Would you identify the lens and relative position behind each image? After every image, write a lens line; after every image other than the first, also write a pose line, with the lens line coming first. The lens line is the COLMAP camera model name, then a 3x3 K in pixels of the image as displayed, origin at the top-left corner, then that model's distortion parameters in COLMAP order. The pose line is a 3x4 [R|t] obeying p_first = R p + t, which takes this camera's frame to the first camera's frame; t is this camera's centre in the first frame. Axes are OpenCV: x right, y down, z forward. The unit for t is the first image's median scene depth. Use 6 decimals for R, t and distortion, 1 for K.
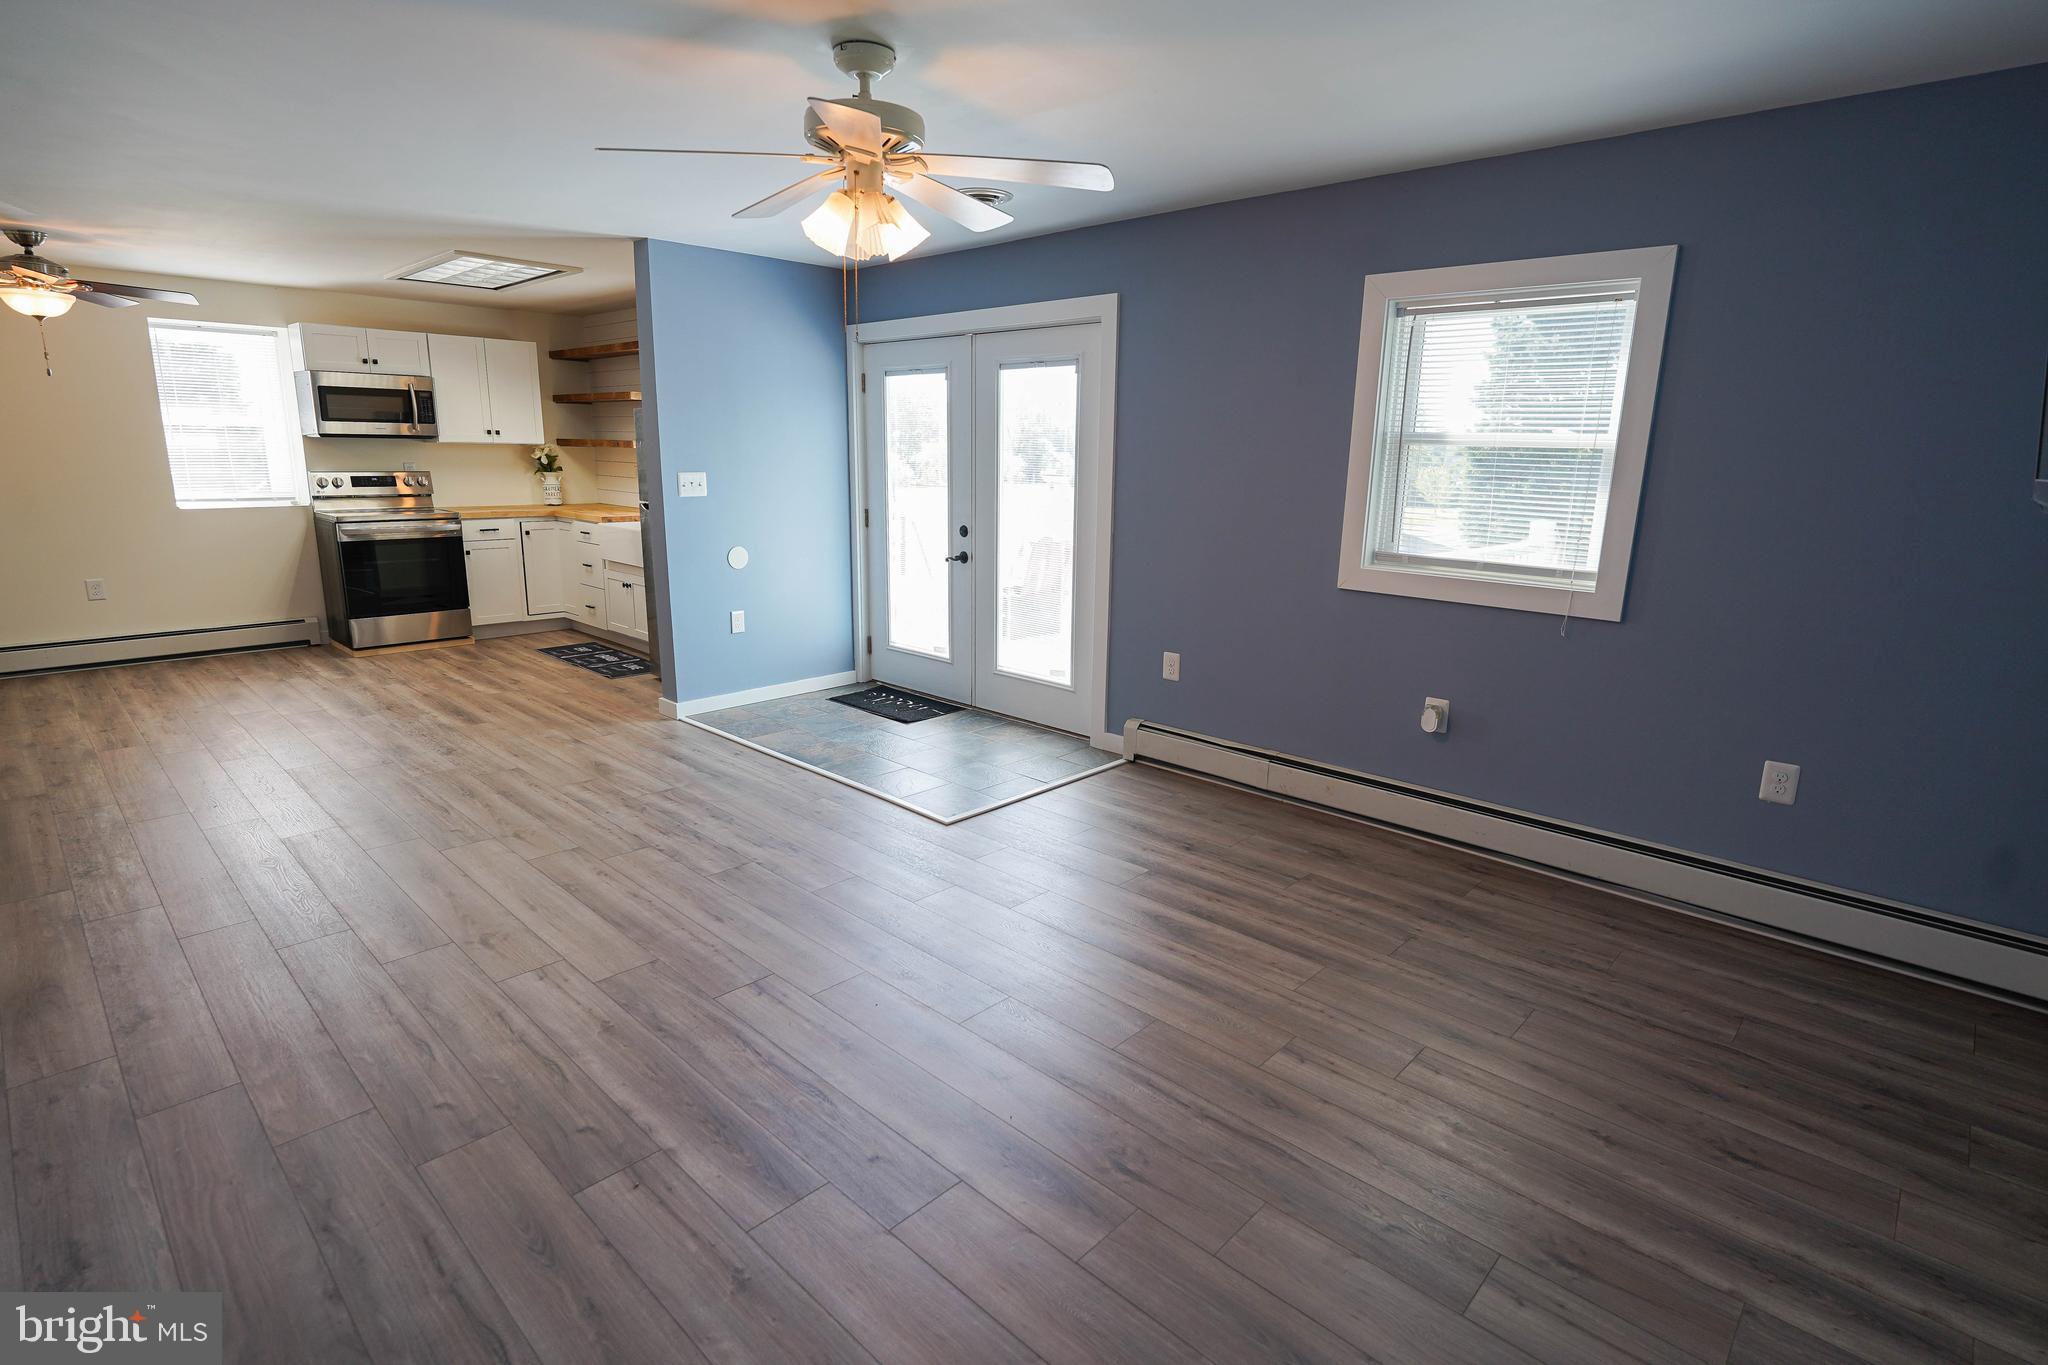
lens RADIAL K [[1006.2, 0, 1015.2], [0, 1006.2, 680.5], [0, 0, 1]] dist [-0.005604, -0.000156]
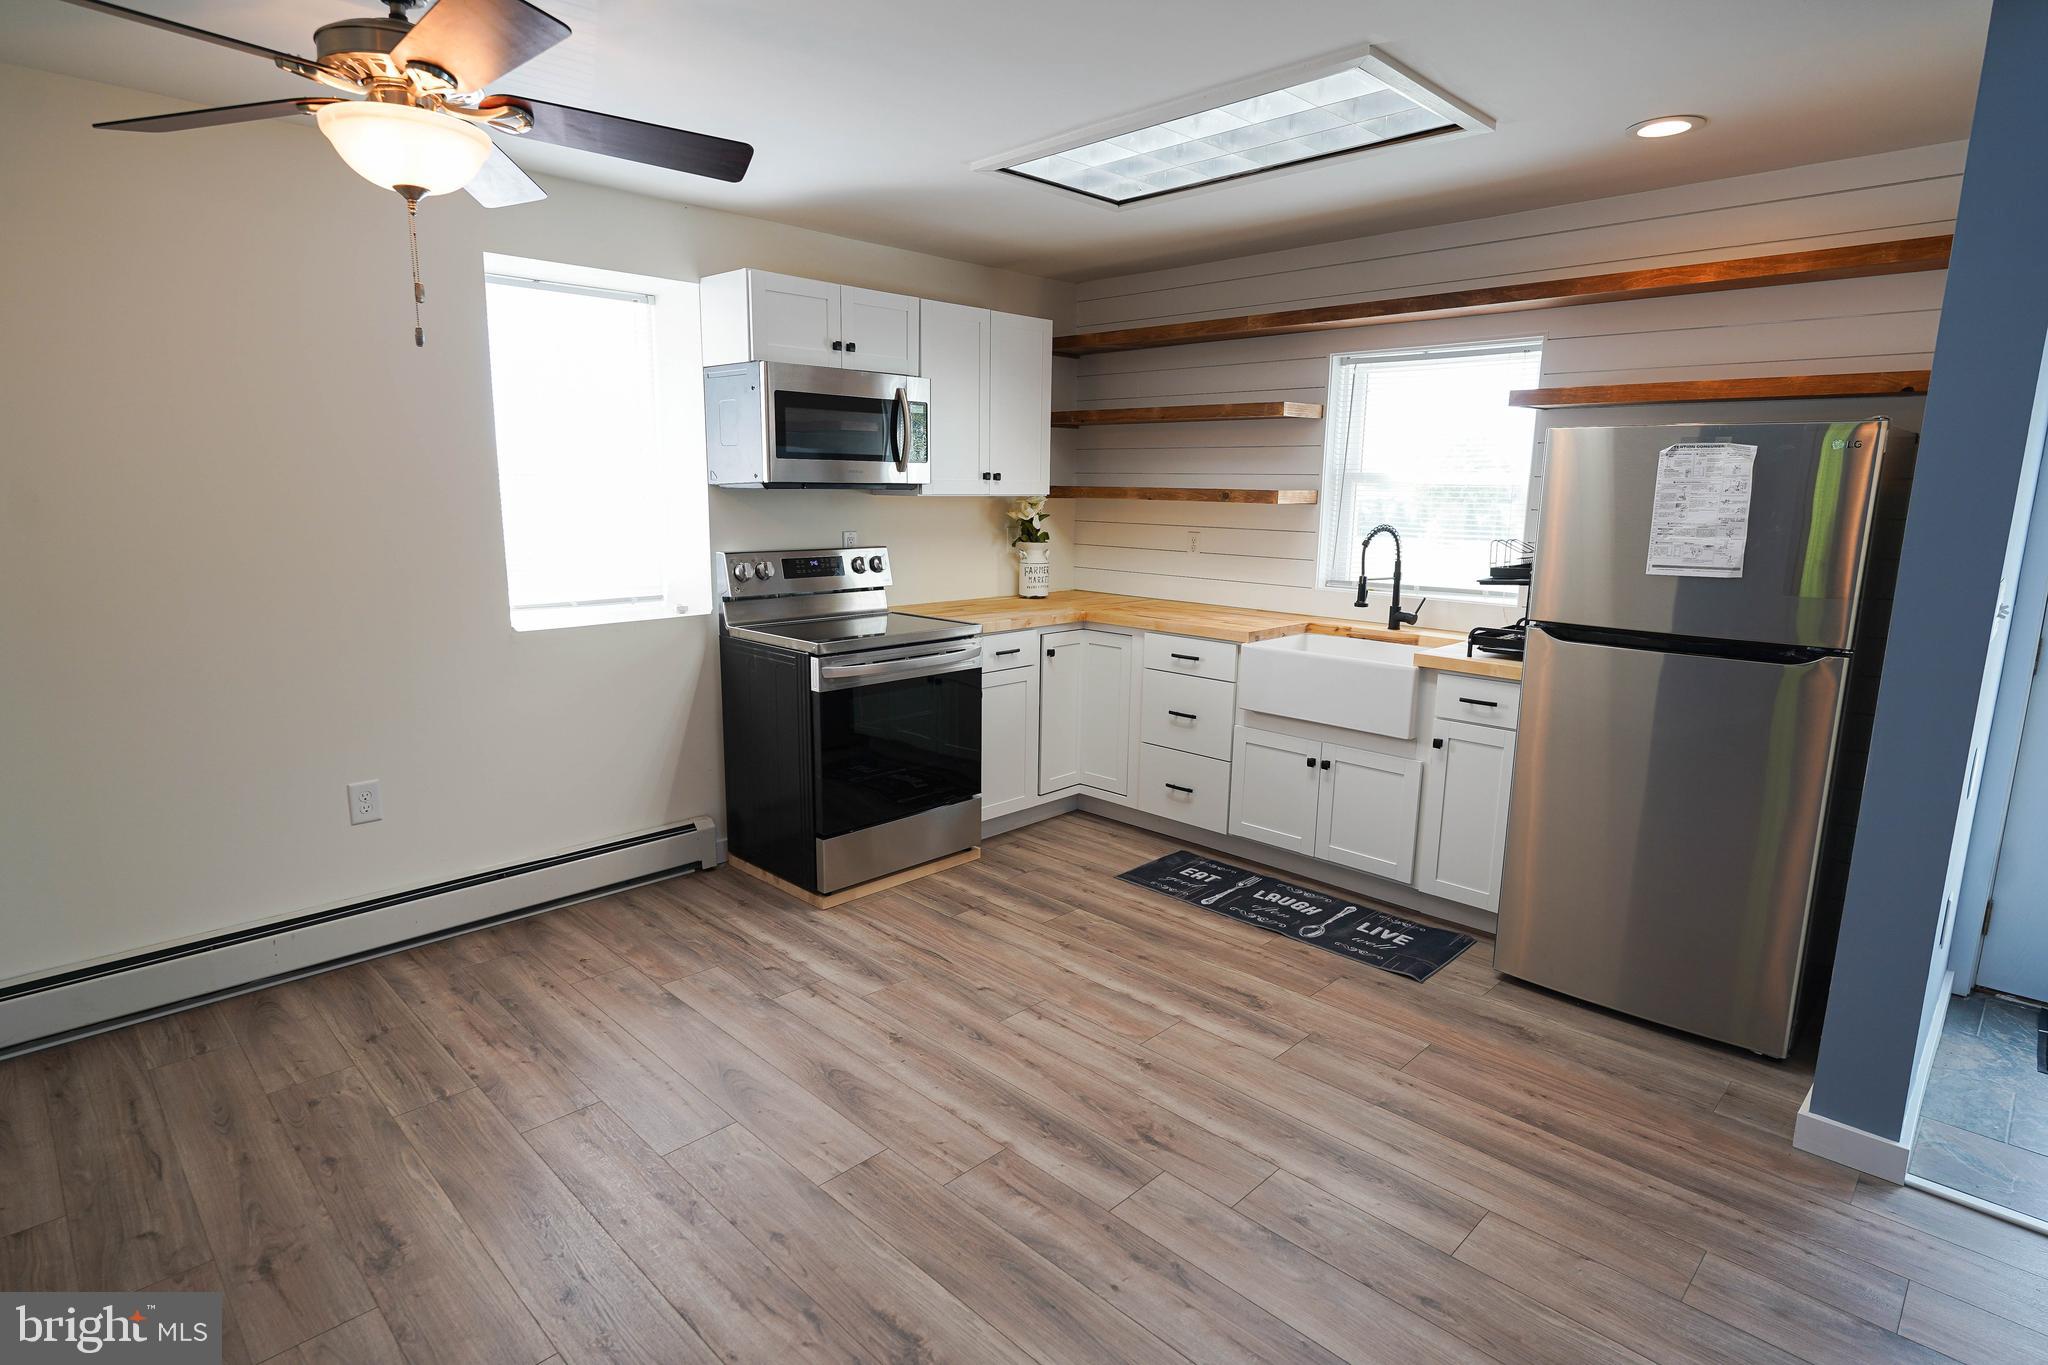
lens RADIAL K [[1056.6, 0, 1025.0], [0, 1056.6, 688.0], [0, 0, 1]] dist [-0.007970, -0.000935]
pose [[0.999944, -0.004882, -0.009441, -0.645448], [0.004560, 0.999417, -0.033842, -0.139782], [0.009601, 0.033798, 0.999383, 0.531485]]
